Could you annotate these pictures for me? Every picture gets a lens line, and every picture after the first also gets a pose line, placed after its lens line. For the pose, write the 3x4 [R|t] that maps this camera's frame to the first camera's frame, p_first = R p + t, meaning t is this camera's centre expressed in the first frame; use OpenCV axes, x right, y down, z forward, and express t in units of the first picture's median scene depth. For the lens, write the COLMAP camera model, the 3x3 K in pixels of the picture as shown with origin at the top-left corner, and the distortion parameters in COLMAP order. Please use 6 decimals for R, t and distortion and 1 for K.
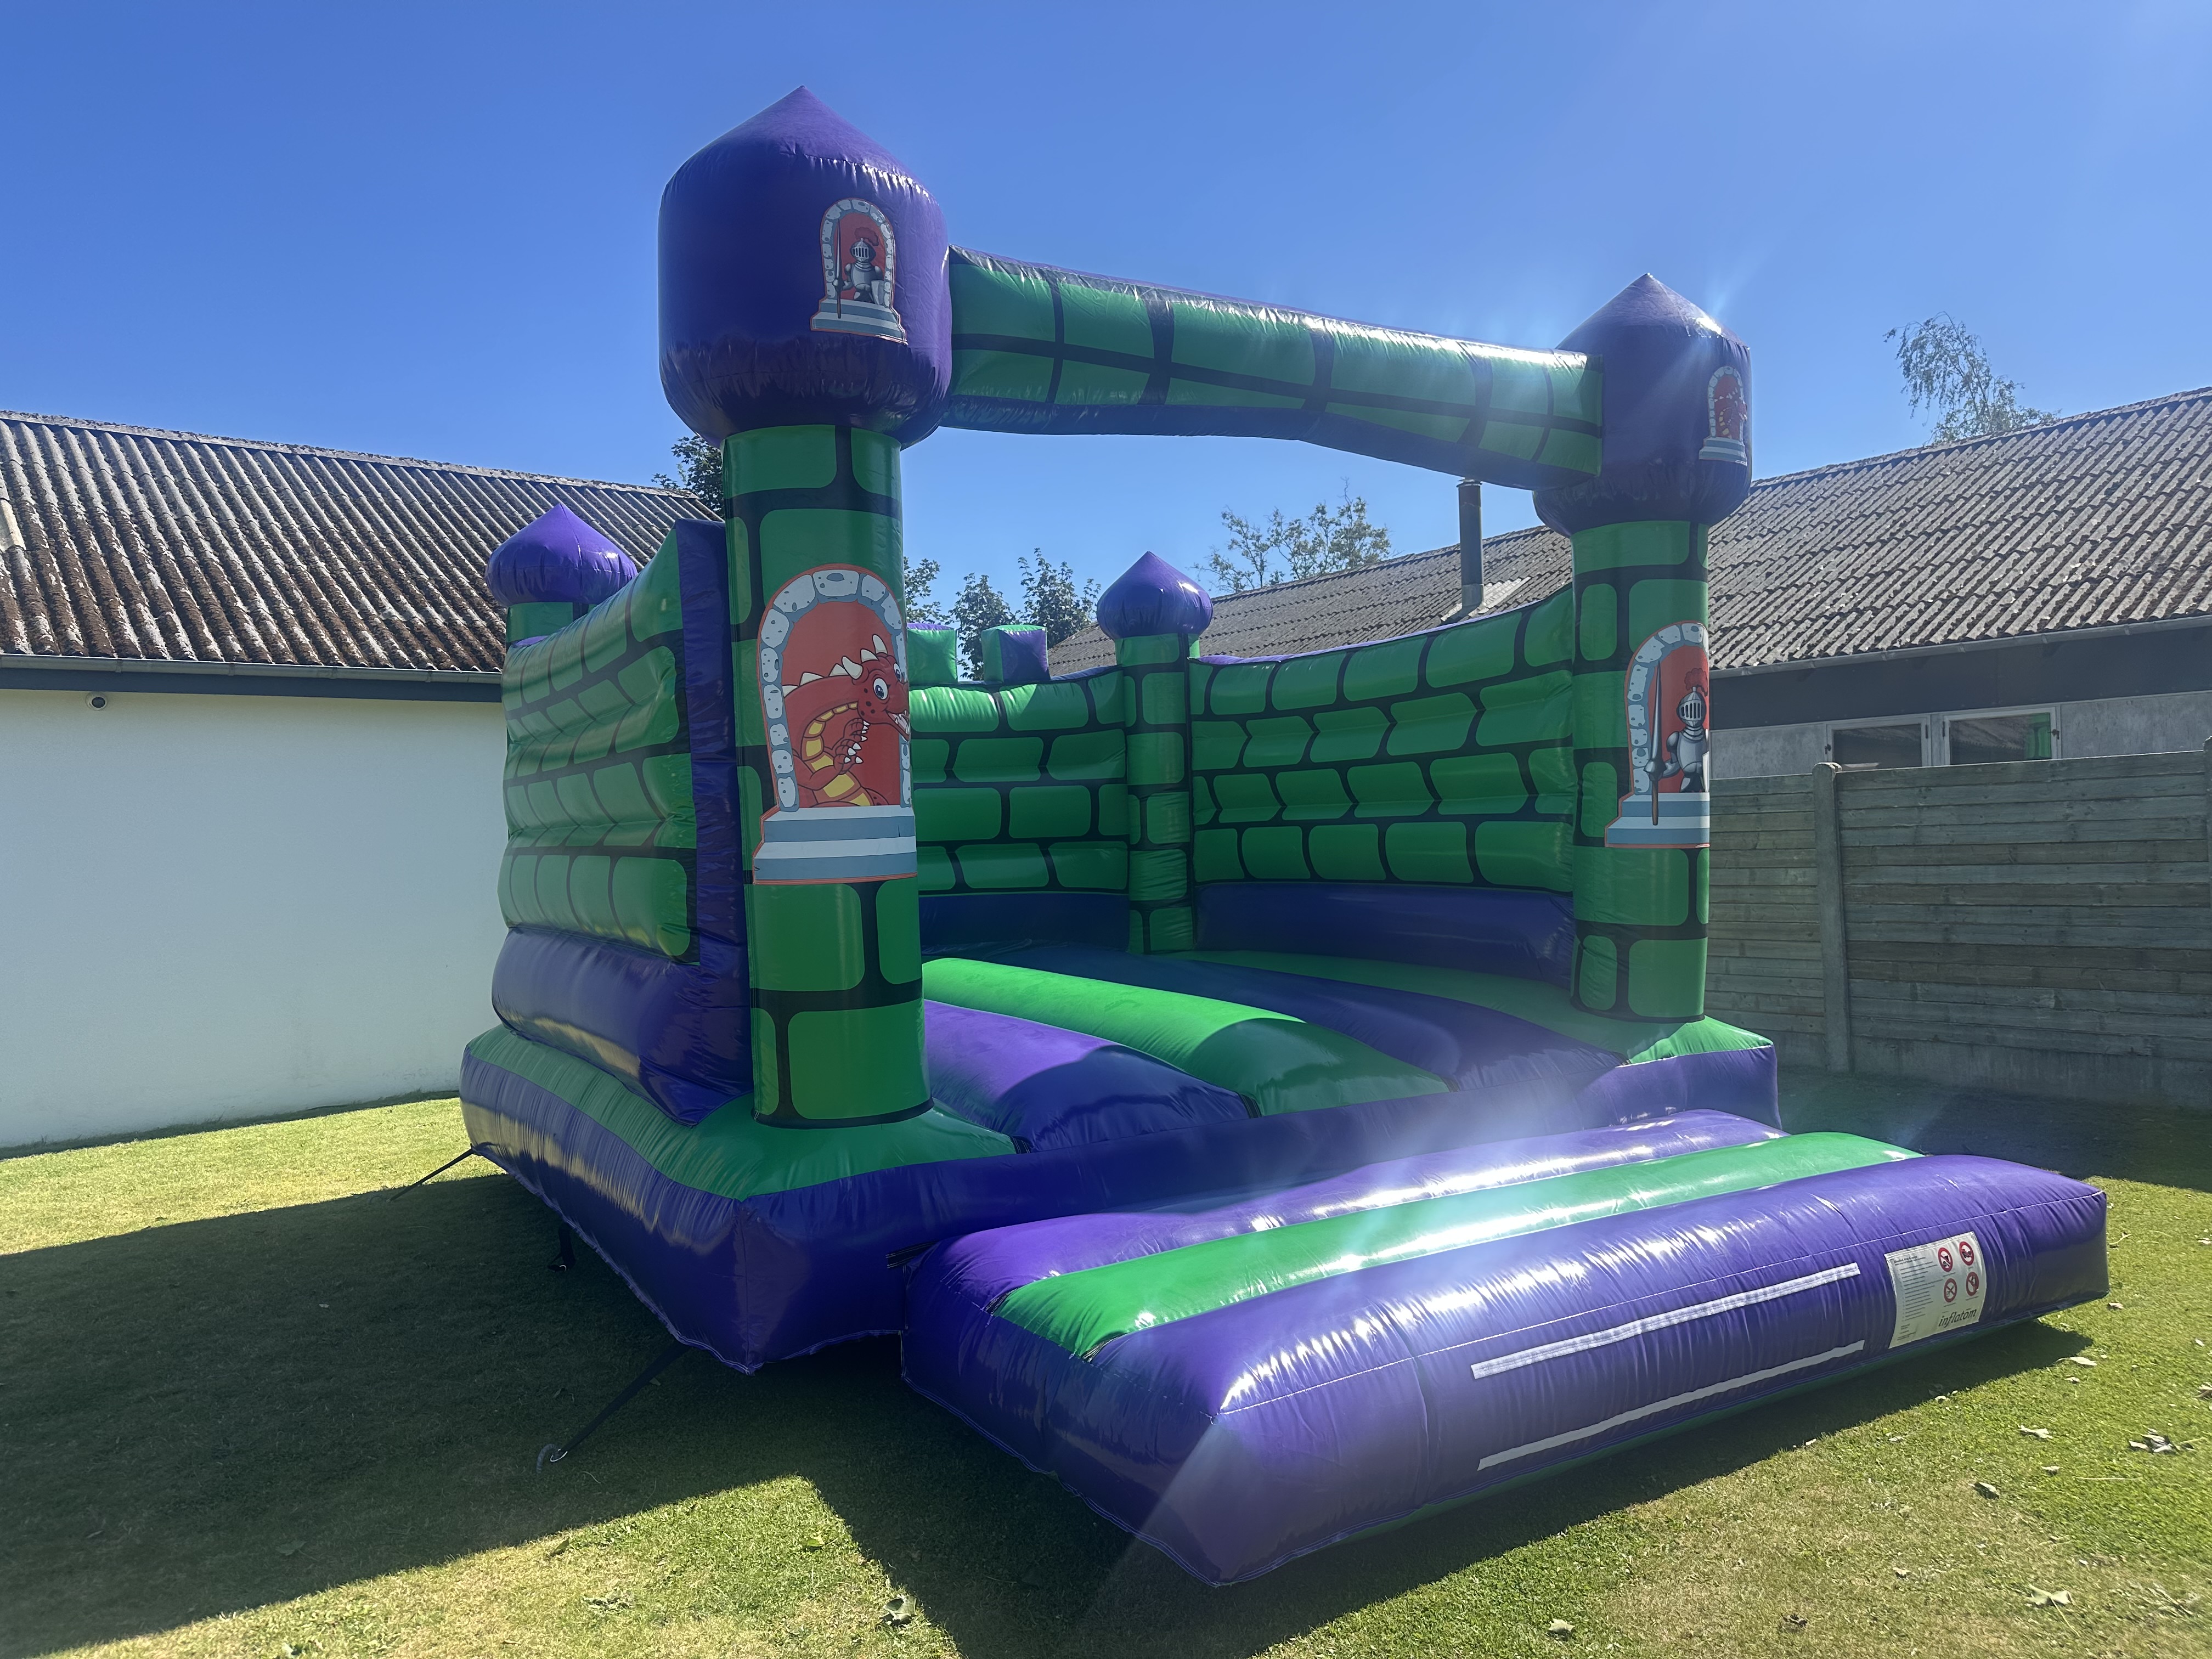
lens RADIAL K [[1546.6, 0, 1106.0], [0, 1546.6, 829.5], [0, 0, 1]] dist [0.099483, -0.146119]
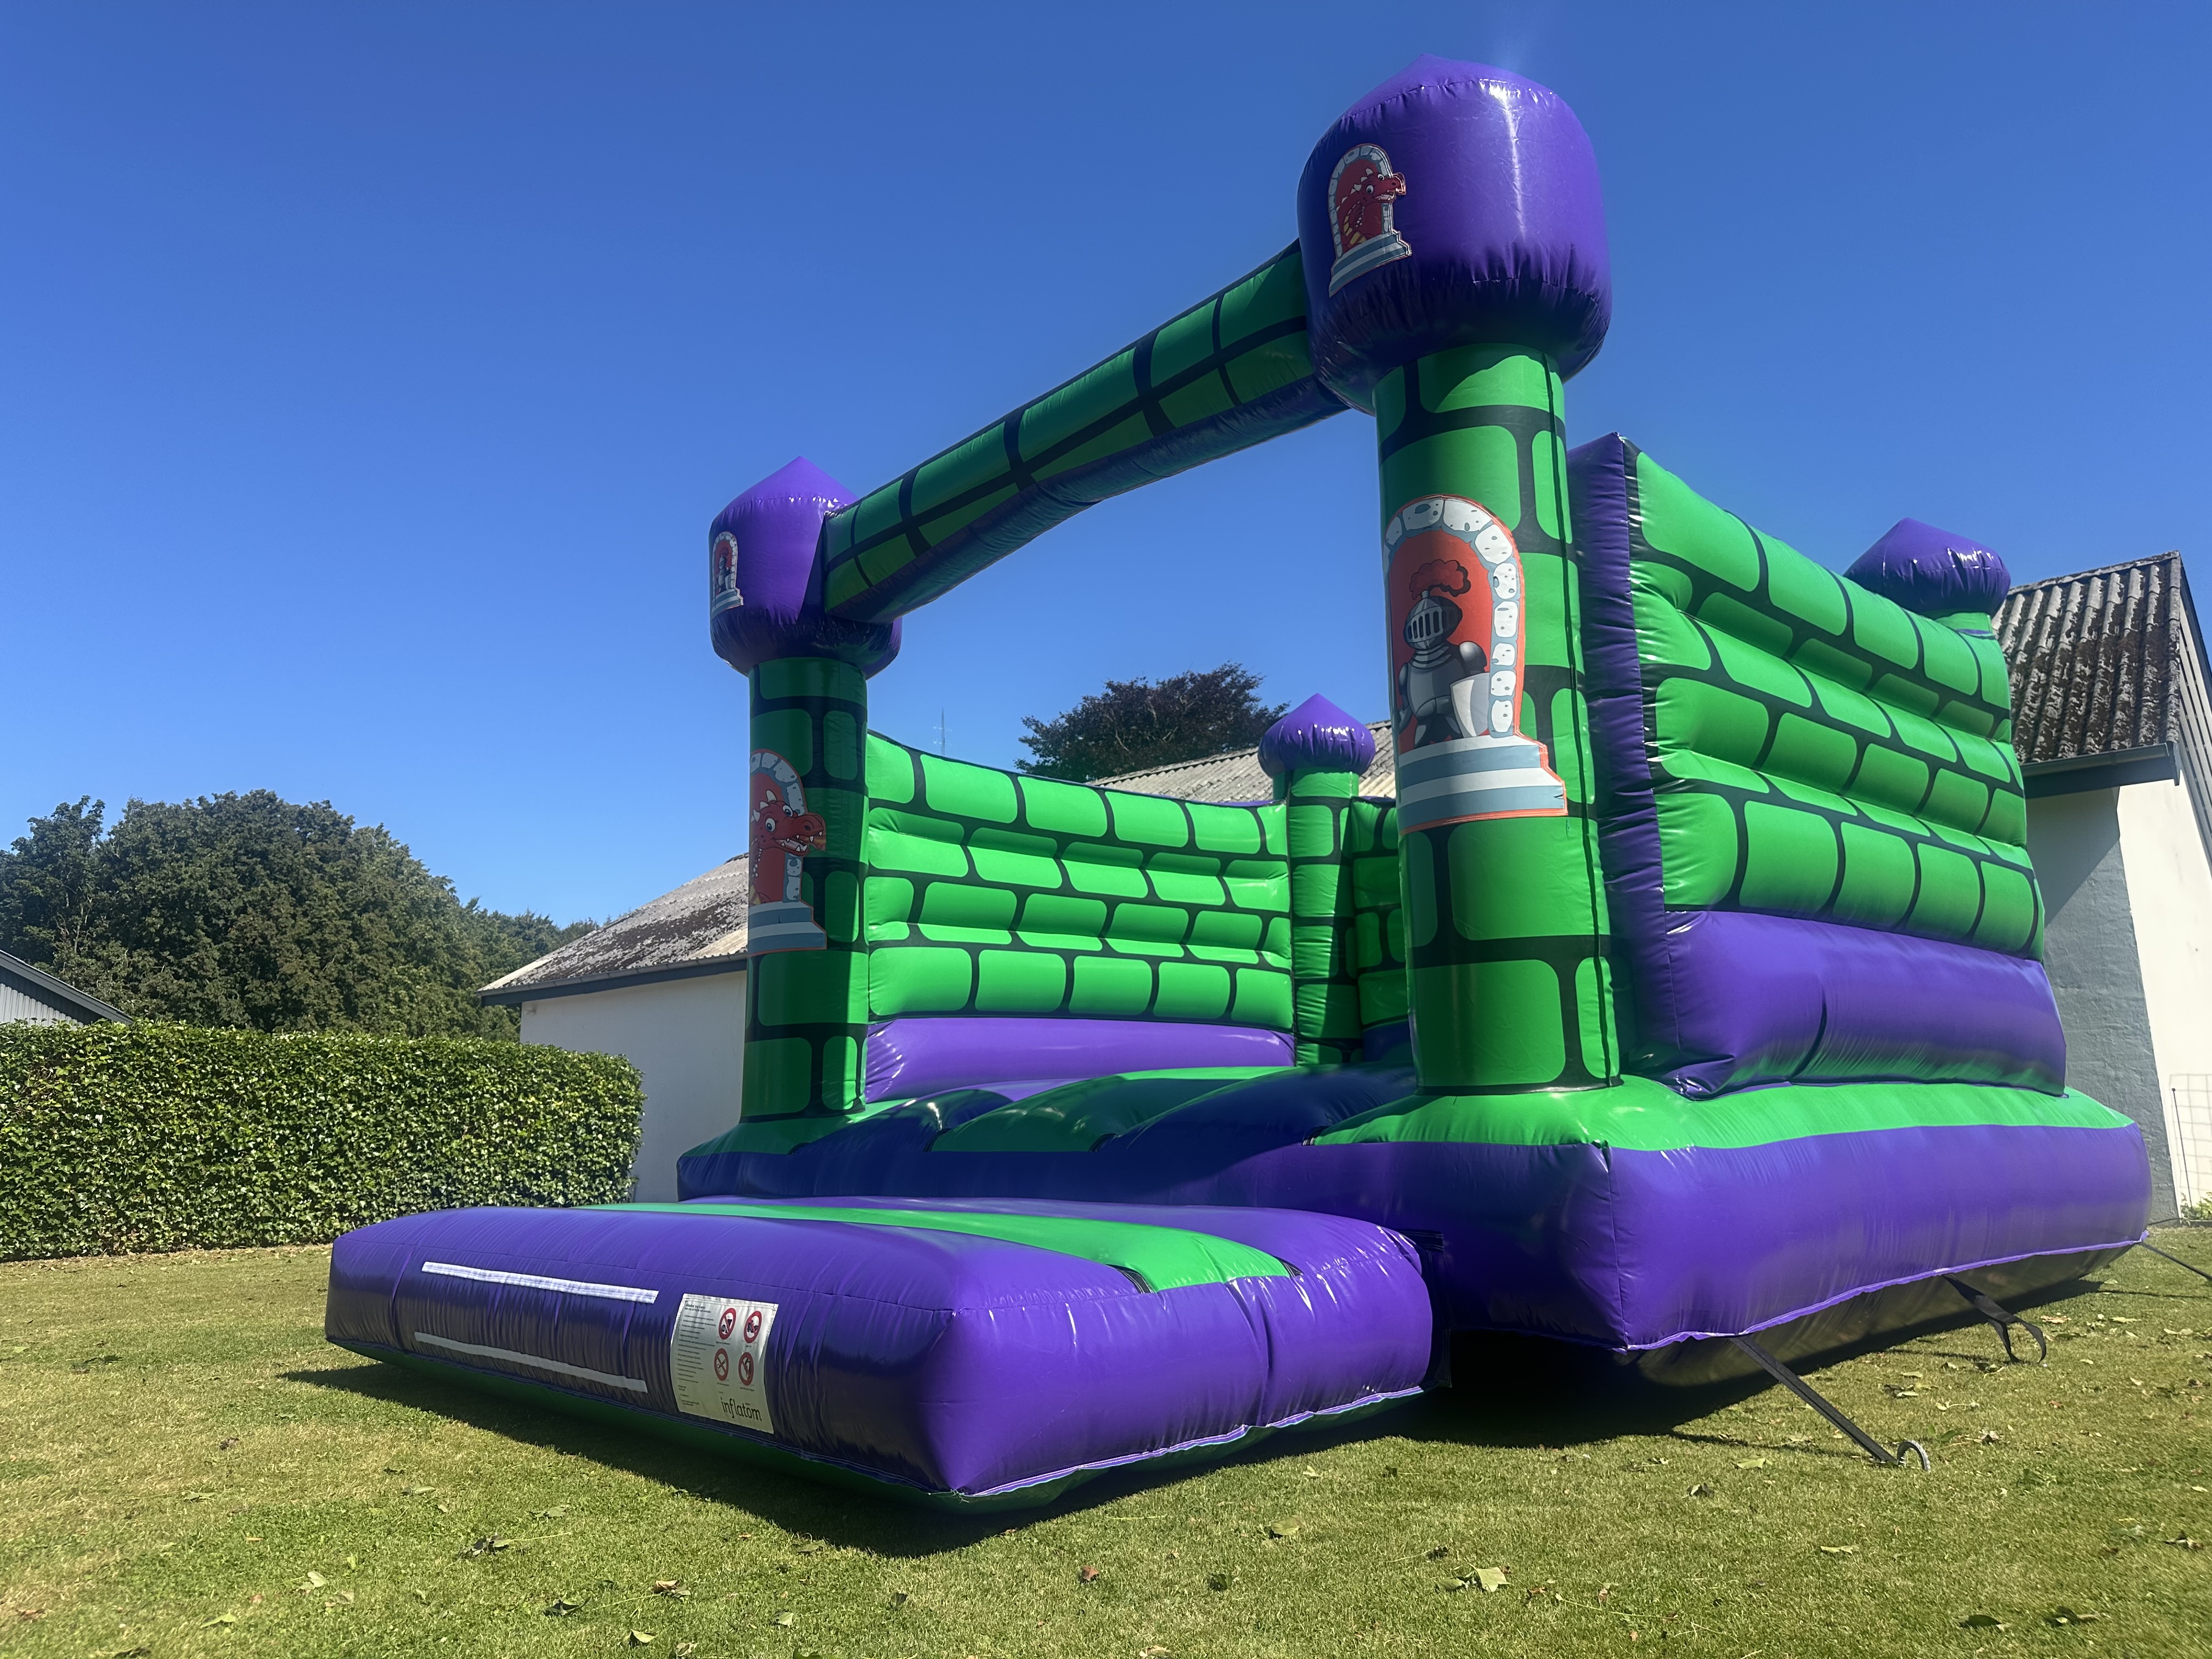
lens RADIAL K [[1536.7, 0, 1097.2], [0, 1536.7, 819.0], [0, 0, 1]] dist [0.095181, -0.088017]
pose [[0.197785, -0.167453, -0.965837, 1.256057], [0.022569, 0.985818, -0.166296, 0.146237], [0.979986, 0.011093, 0.198760, 0.943354]]
